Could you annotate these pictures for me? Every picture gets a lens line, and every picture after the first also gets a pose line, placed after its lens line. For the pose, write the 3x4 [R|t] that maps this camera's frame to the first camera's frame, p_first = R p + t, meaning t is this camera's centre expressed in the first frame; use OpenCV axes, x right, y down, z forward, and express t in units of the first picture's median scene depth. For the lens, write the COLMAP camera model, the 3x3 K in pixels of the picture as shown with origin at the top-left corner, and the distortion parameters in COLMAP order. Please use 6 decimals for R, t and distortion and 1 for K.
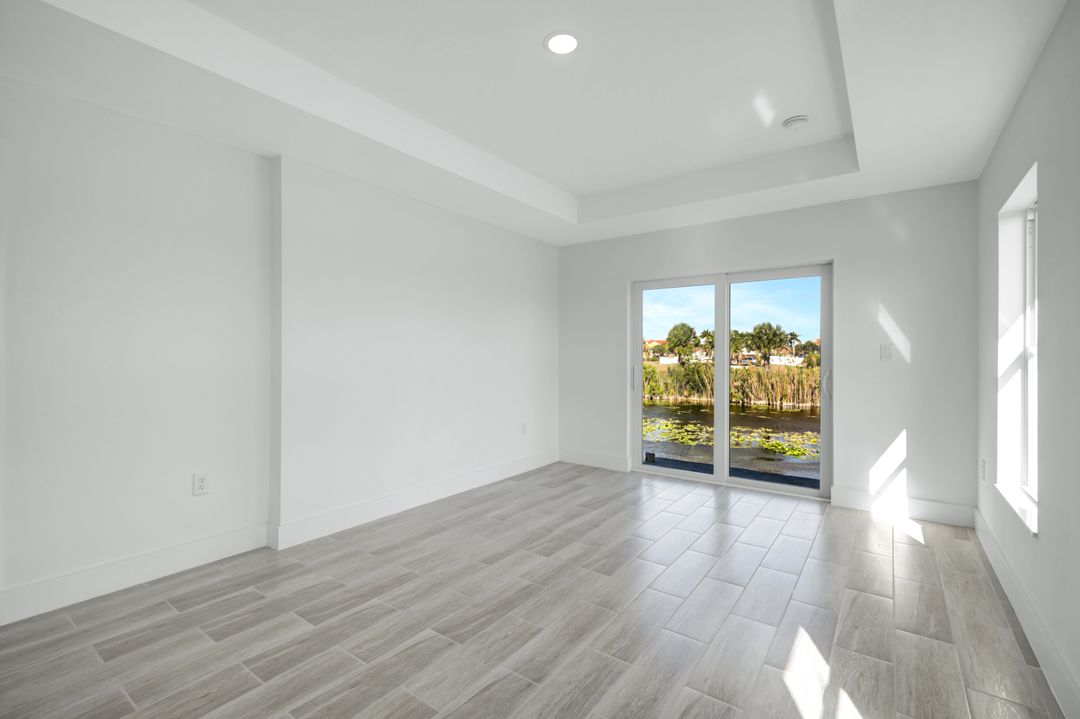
lens RADIAL K [[477.8, 0, 539.5], [0, 477.8, 356.8], [0, 0, 1]] dist [0.010289, -0.001452]
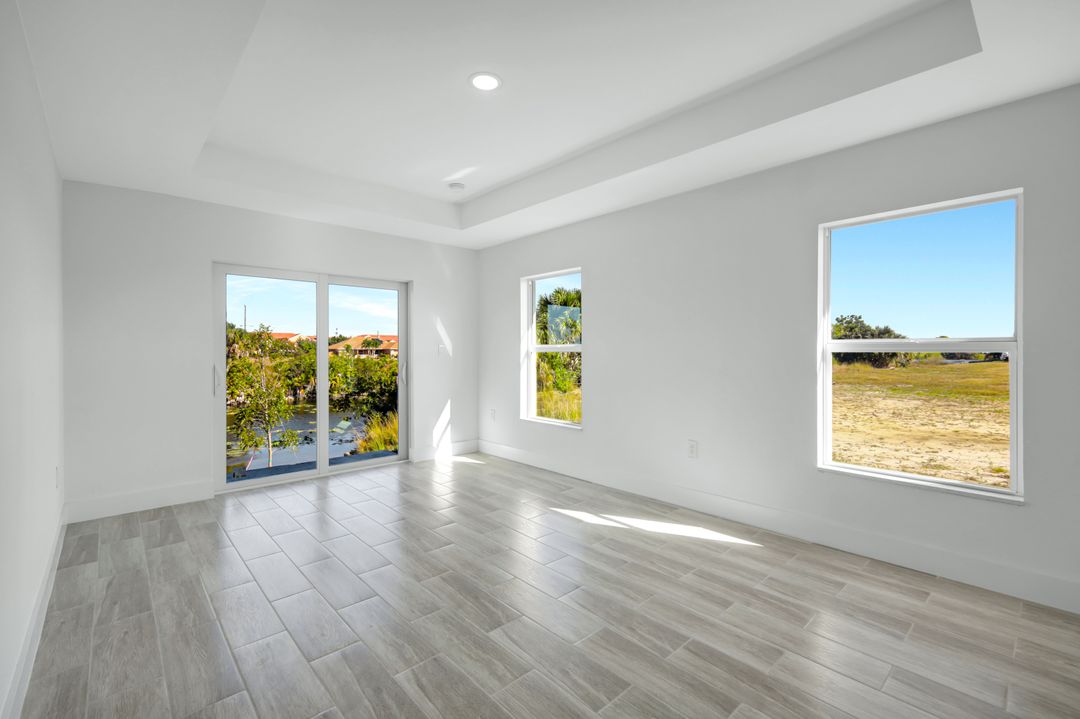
lens RADIAL K [[477.7, 0, 539.2], [0, 477.7, 357.7], [0, 0, 1]] dist [0.011704, 0.000271]
pose [[0.191185, -0.014563, 0.981446, -0.878036], [0.004735, 0.999892, 0.013914, -0.005711], [-0.981543, 0.001987, 0.191233, 0.536130]]
